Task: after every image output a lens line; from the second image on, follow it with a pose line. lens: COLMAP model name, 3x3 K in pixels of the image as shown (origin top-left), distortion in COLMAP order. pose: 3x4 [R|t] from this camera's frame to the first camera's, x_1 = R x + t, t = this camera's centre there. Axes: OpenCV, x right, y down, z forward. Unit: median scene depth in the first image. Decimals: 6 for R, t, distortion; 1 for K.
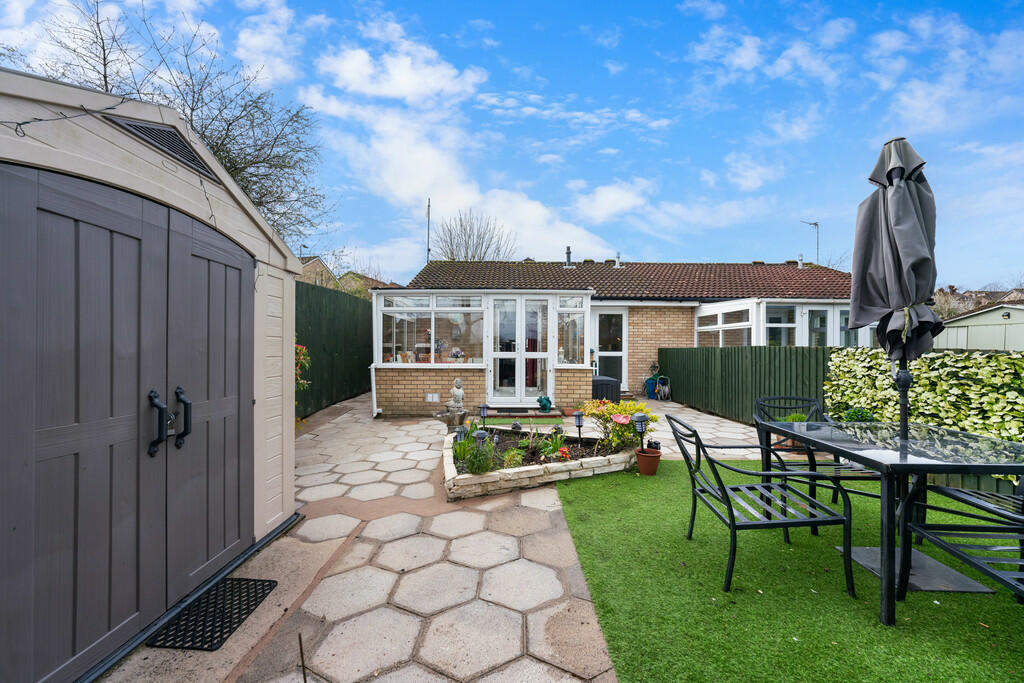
lens RADIAL K [[420.1, 0, 504.6], [0, 420.1, 342.7], [0, 0, 1]] dist [-0.003628, -0.000749]
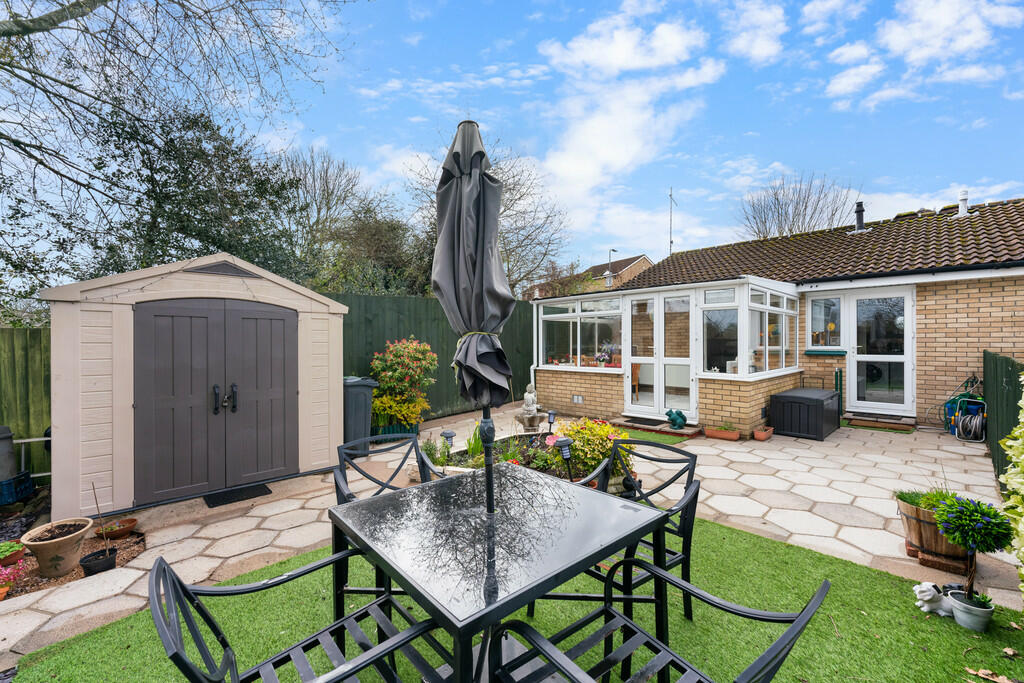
lens RADIAL K [[420.1, 0, 504.8], [0, 420.1, 337.4], [0, 0, 1]] dist [-0.003628, -0.000749]
pose [[0.684662, -0.016320, -0.728678, 0.465544], [0.021346, 0.999769, -0.002335, -0.024819], [0.728548, -0.013956, 0.684852, 0.154275]]
